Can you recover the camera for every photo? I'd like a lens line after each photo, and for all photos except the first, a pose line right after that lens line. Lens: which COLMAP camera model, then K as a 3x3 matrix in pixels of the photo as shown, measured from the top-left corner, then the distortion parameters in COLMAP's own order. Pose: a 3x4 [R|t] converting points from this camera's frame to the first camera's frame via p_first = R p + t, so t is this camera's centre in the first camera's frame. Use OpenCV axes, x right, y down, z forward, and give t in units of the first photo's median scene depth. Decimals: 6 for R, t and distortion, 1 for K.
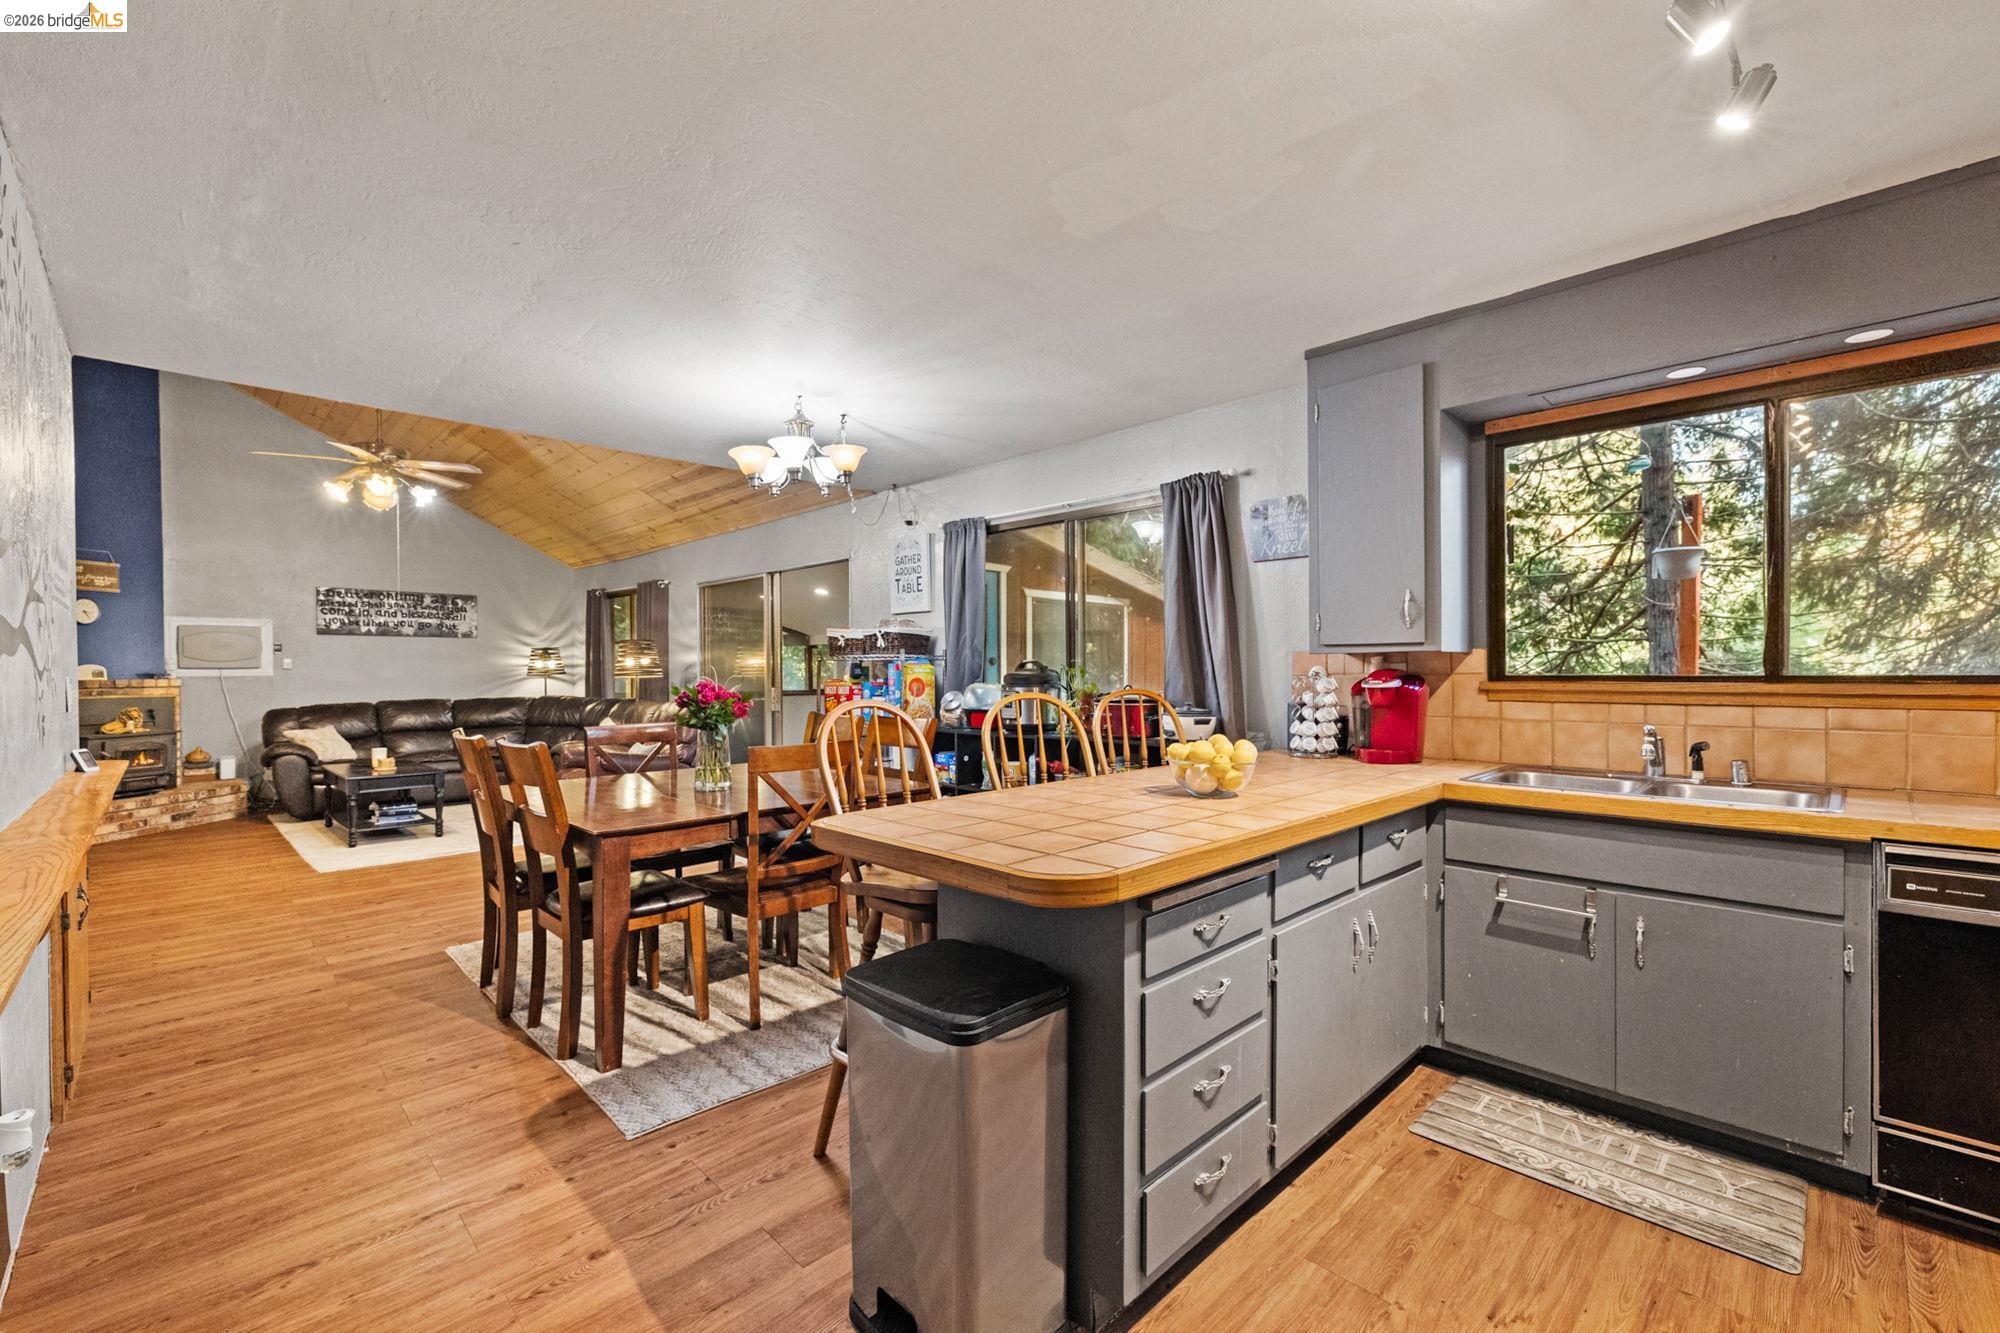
lens RADIAL K [[846.0, 0, 1009.8], [0, 846.0, 672.5], [0, 0, 1]] dist [0.000765, 0.000333]
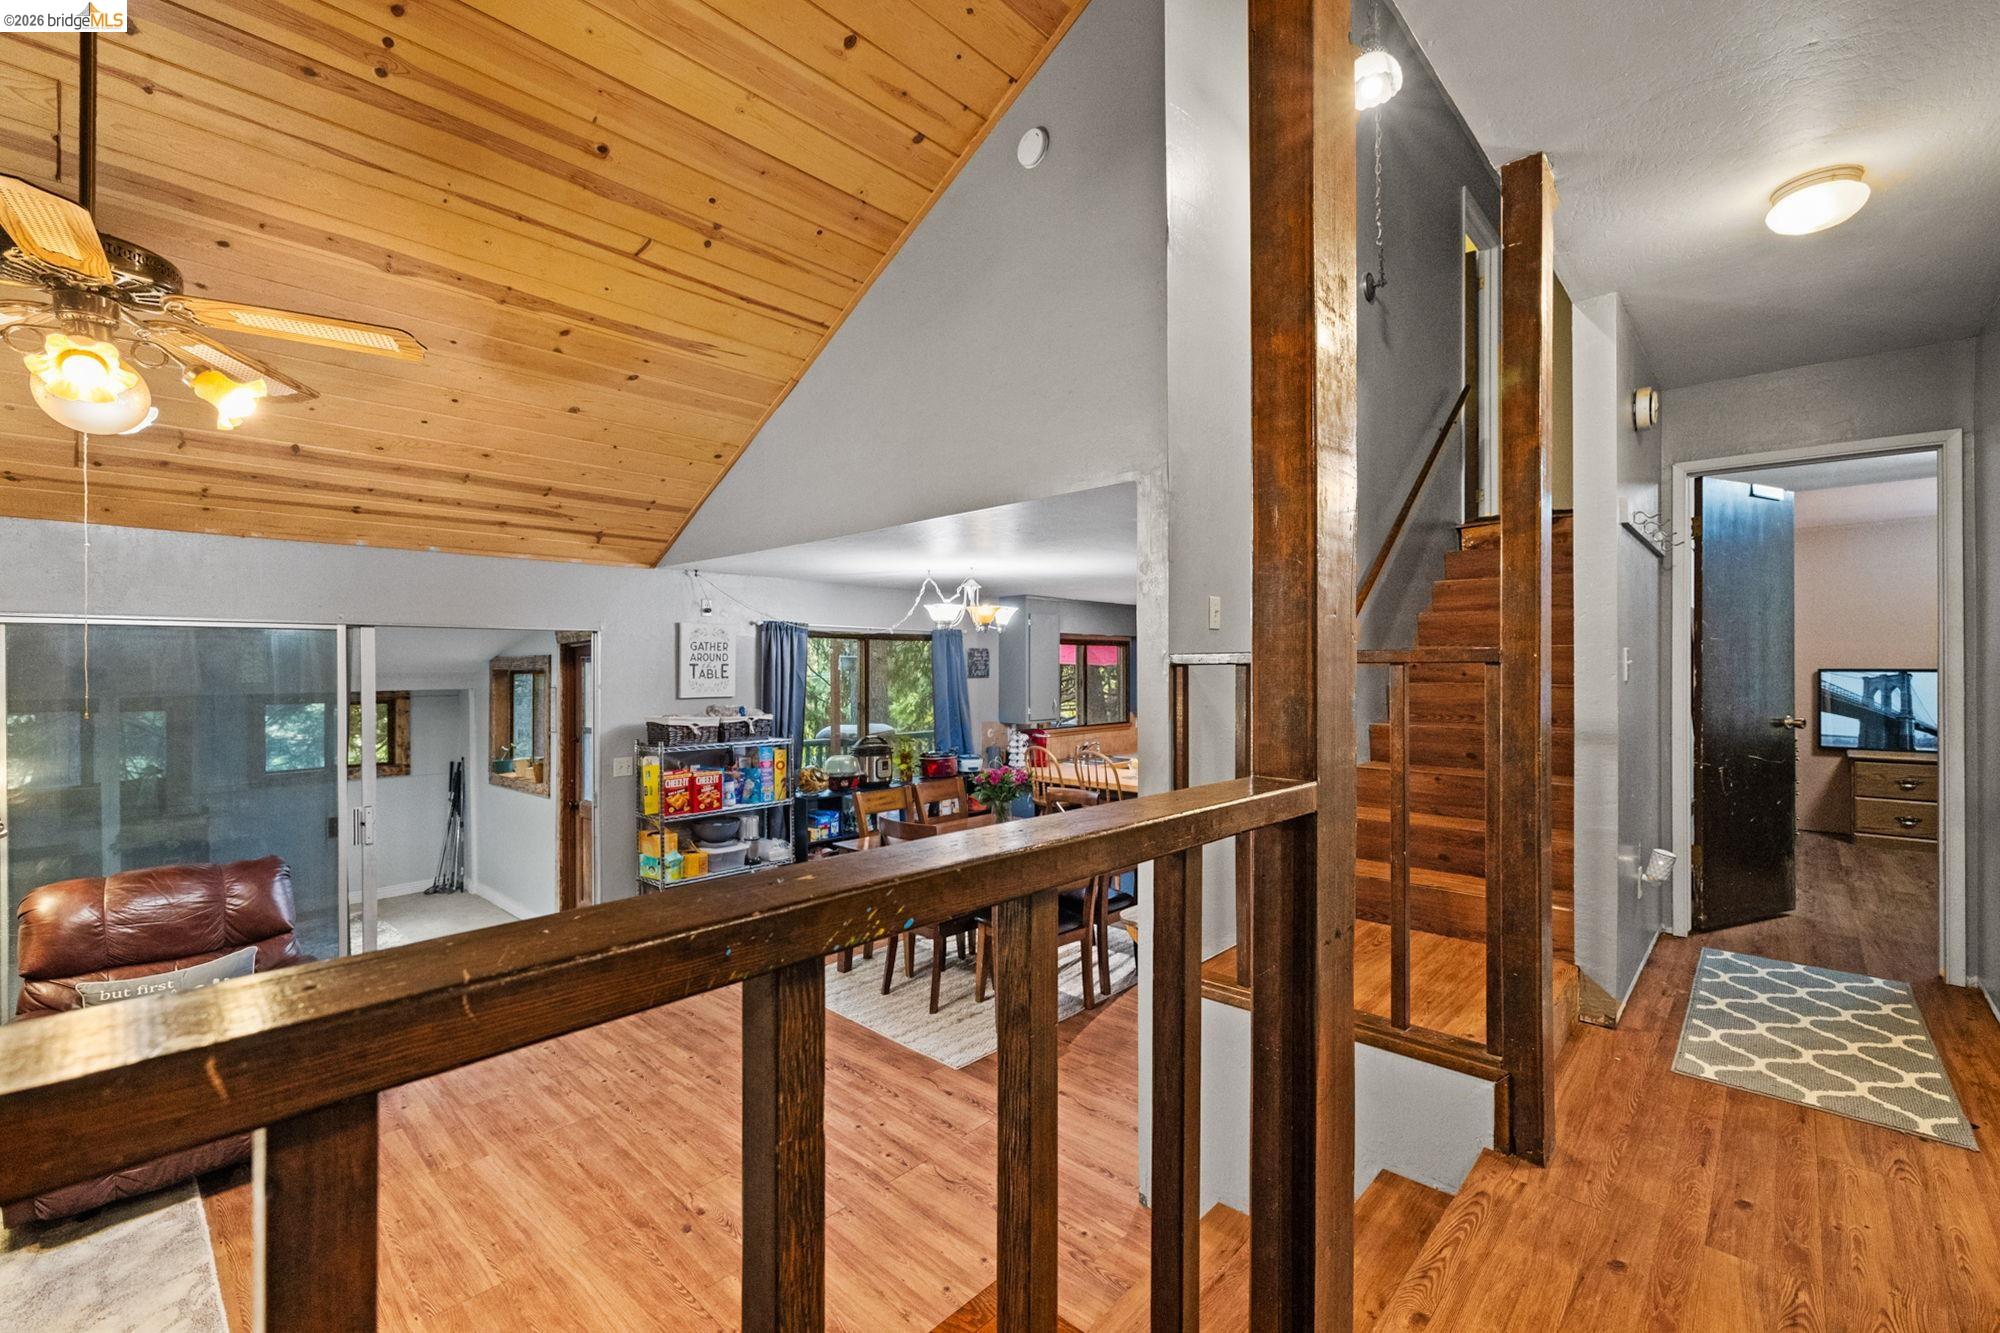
lens RADIAL K [[849.7, 0, 1001.9], [0, 849.7, 670.9], [0, 0, 1]] dist [-0.001240, 0.000226]
pose [[-0.047965, 0.002241, 0.998846, -0.819894], [0.011739, 0.999930, -0.001679, -0.068294], [-0.998780, 0.011645, -0.047988, 0.485899]]
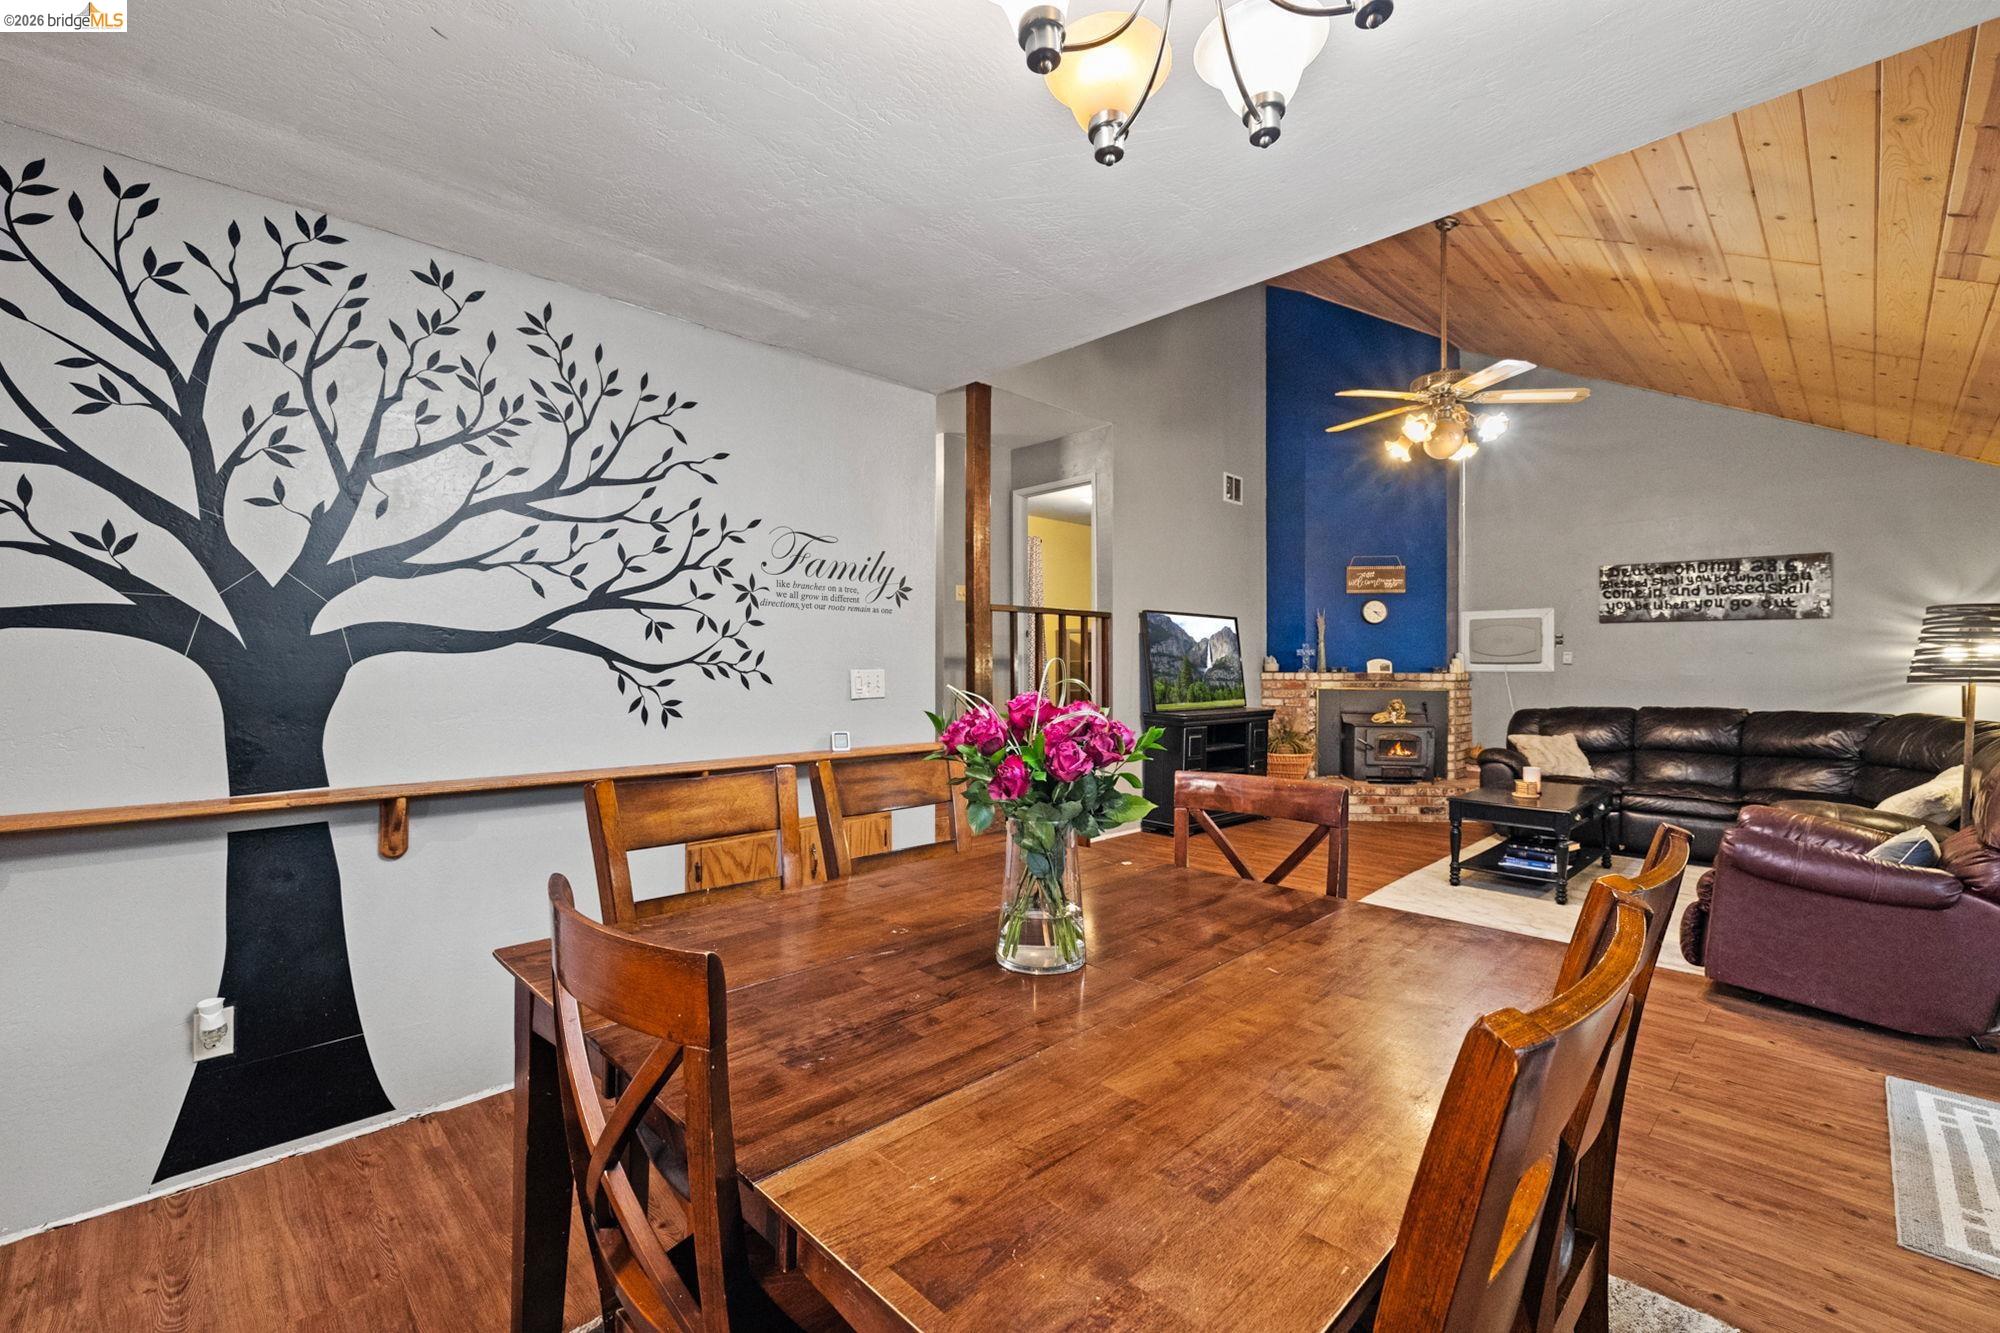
lens RADIAL K [[847.8, 0, 998.7], [0, 847.8, 664.4], [0, 0, 1]] dist [0.001110, 0.000439]
pose [[-0.004918, 0.005307, -0.999974, 0.026875], [-0.008859, 0.999946, 0.005351, -0.003656], [0.999949, 0.008885, -0.004871, 0.446436]]
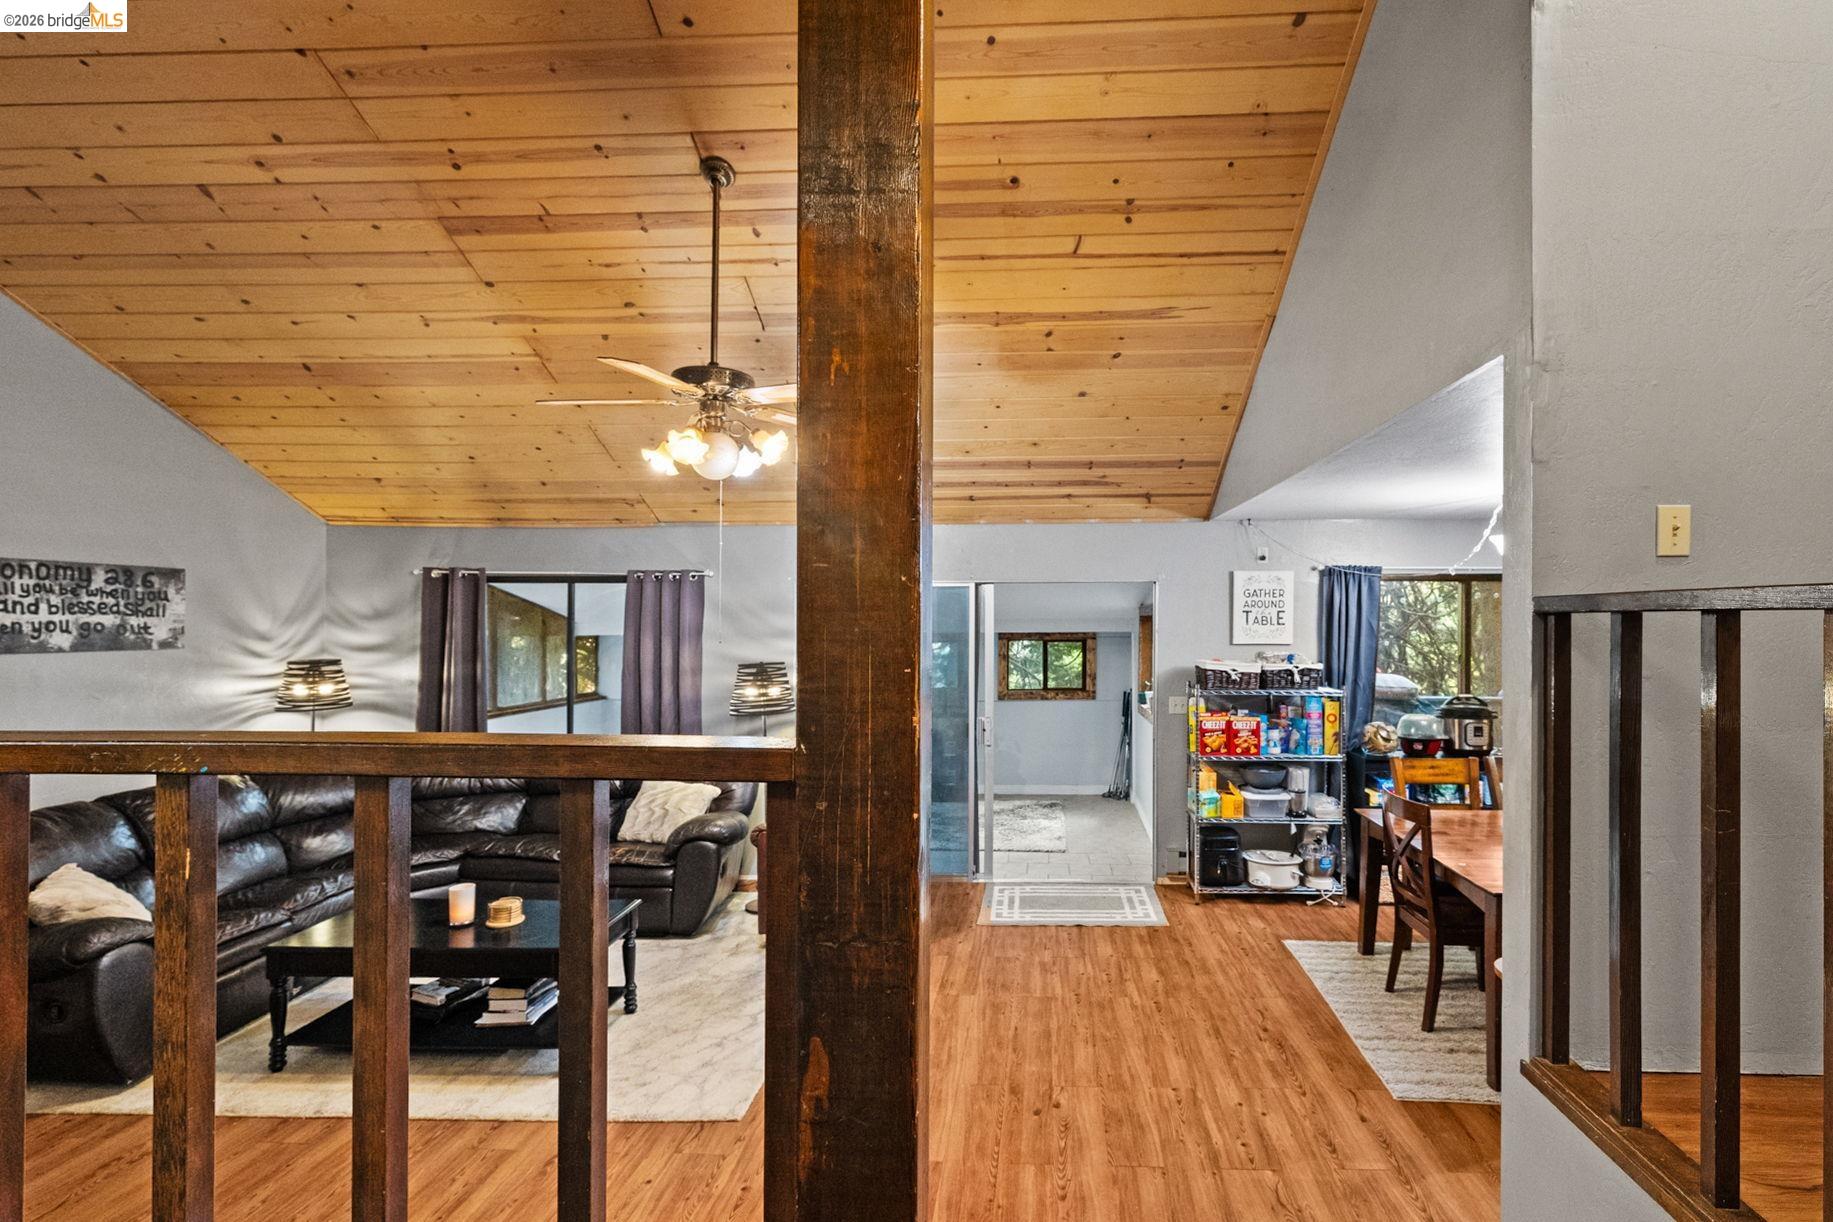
lens RADIAL K [[848.6, 0, 1003.1], [0, 848.6, 612.4], [0, 0, 1]] dist [-0.000844, 0.000064]
pose [[0.735019, 0.008293, 0.677996, -0.742756], [0.001491, 0.999903, -0.013847, -0.067199], [-0.678045, 0.011189, 0.734936, 0.316406]]
